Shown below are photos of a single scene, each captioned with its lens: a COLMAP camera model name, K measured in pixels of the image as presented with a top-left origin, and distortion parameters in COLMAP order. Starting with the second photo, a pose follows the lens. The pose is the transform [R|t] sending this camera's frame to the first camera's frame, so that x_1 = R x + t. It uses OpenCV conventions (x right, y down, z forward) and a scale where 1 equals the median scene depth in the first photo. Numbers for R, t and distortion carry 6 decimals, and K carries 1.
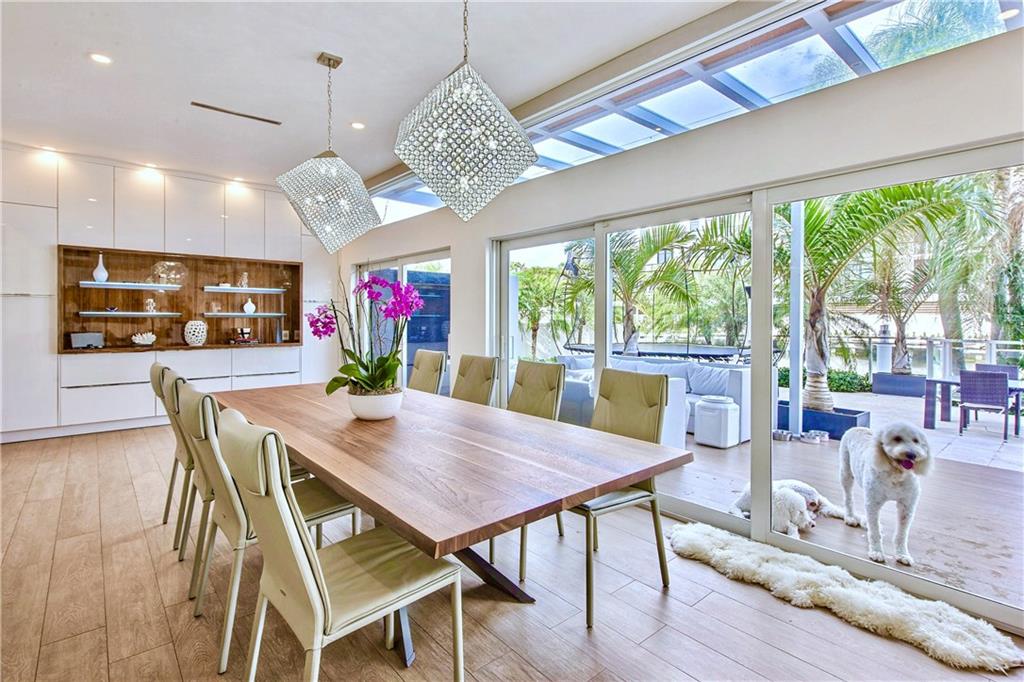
lens RADIAL K [[506.4, 0, 524.0], [0, 506.4, 322.4], [0, 0, 1]] dist [0.021024, 0.001169]
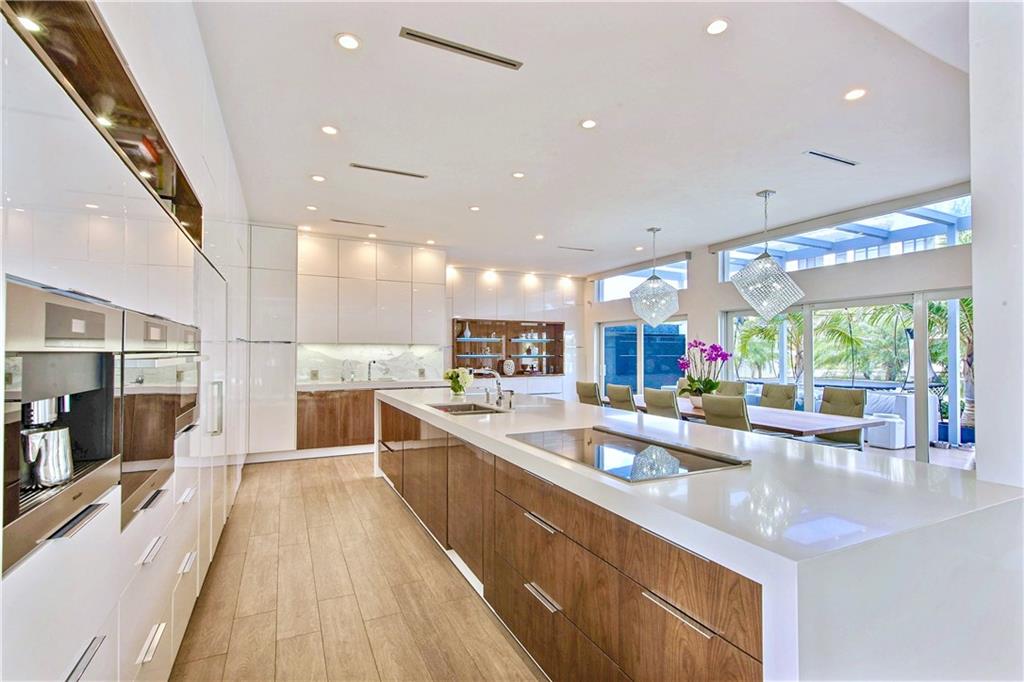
lens RADIAL K [[483.1, 0, 496.2], [0, 483.1, 348.2], [0, 0, 1]] dist [0.002575, -0.001287]
pose [[0.957767, -0.006530, -0.287471, -0.183476], [0.000862, 0.999803, -0.019836, -0.008206], [0.287544, 0.018750, 0.957584, -0.409658]]
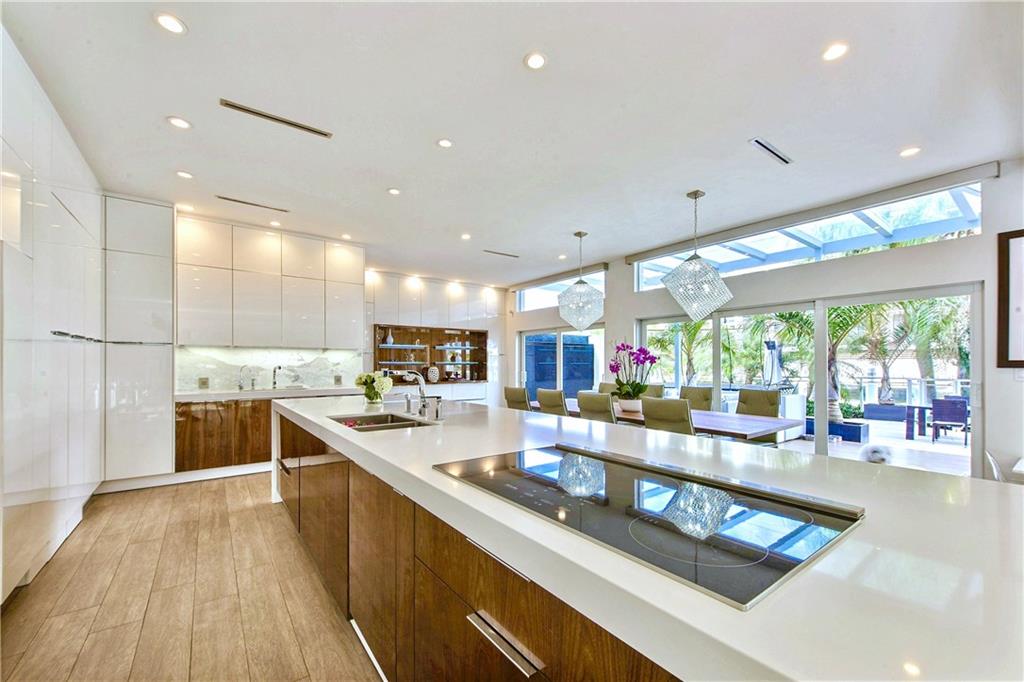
lens RADIAL K [[420.2, 0, 508.4], [0, 420.2, 365.7], [0, 0, 1]] dist [0.008657, 0.000322]
pose [[0.996225, -0.004577, -0.086686, -0.222108], [0.004031, 0.999971, -0.006475, 0.002067], [0.086713, 0.006101, 0.996215, -0.274531]]
